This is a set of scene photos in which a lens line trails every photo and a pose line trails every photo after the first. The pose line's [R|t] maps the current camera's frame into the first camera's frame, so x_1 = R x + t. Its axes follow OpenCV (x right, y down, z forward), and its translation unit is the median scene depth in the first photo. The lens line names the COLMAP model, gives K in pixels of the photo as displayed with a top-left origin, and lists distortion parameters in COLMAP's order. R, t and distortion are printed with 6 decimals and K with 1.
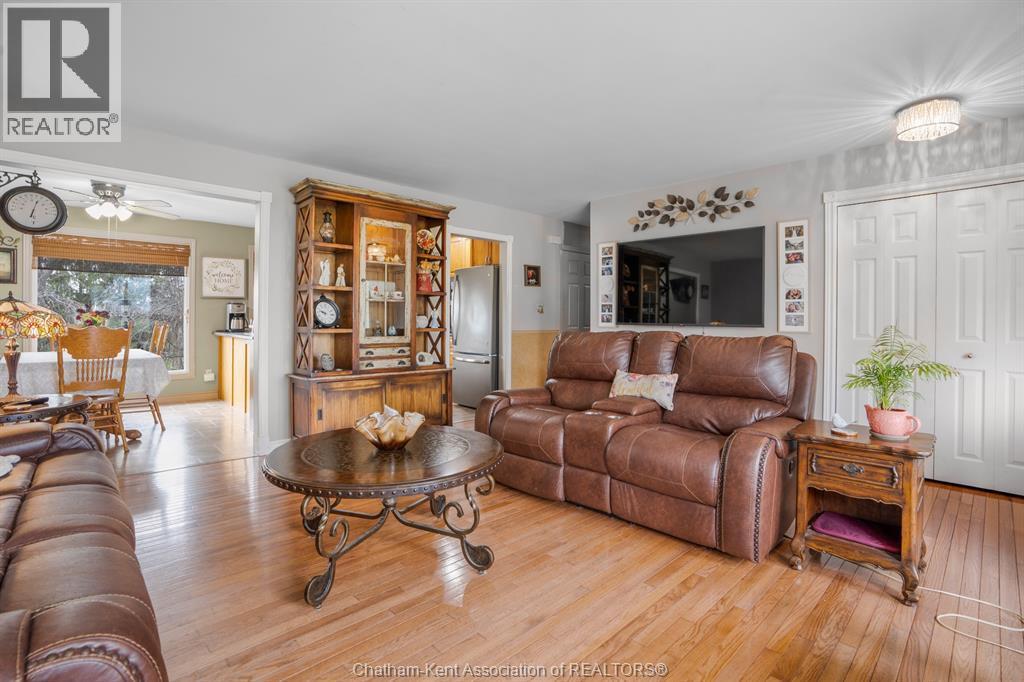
lens RADIAL K [[479.6, 0, 516.6], [0, 479.6, 315.7], [0, 0, 1]] dist [-0.075405, 0.032143]
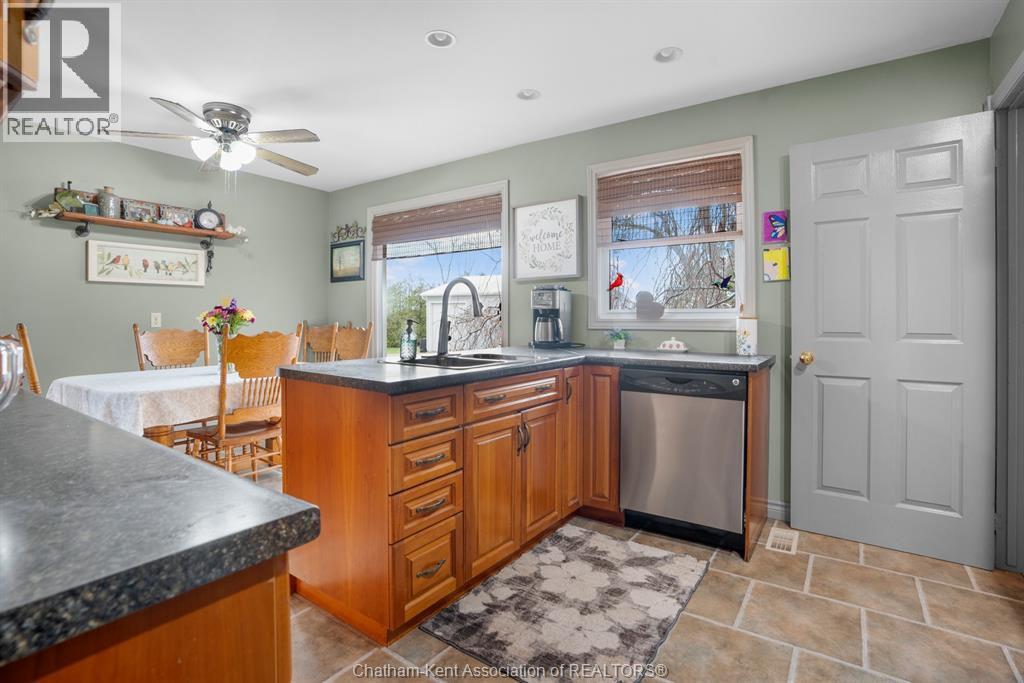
lens RADIAL K [[479.6, 0, 516.6], [0, 479.6, 316.2], [0, 0, 1]] dist [-0.075405, 0.032143]
pose [[0.194416, -0.010015, -0.980868, -0.123975], [0.003772, 0.999948, -0.009463, 0.006675], [0.980912, -0.001860, 0.194443, 0.885369]]
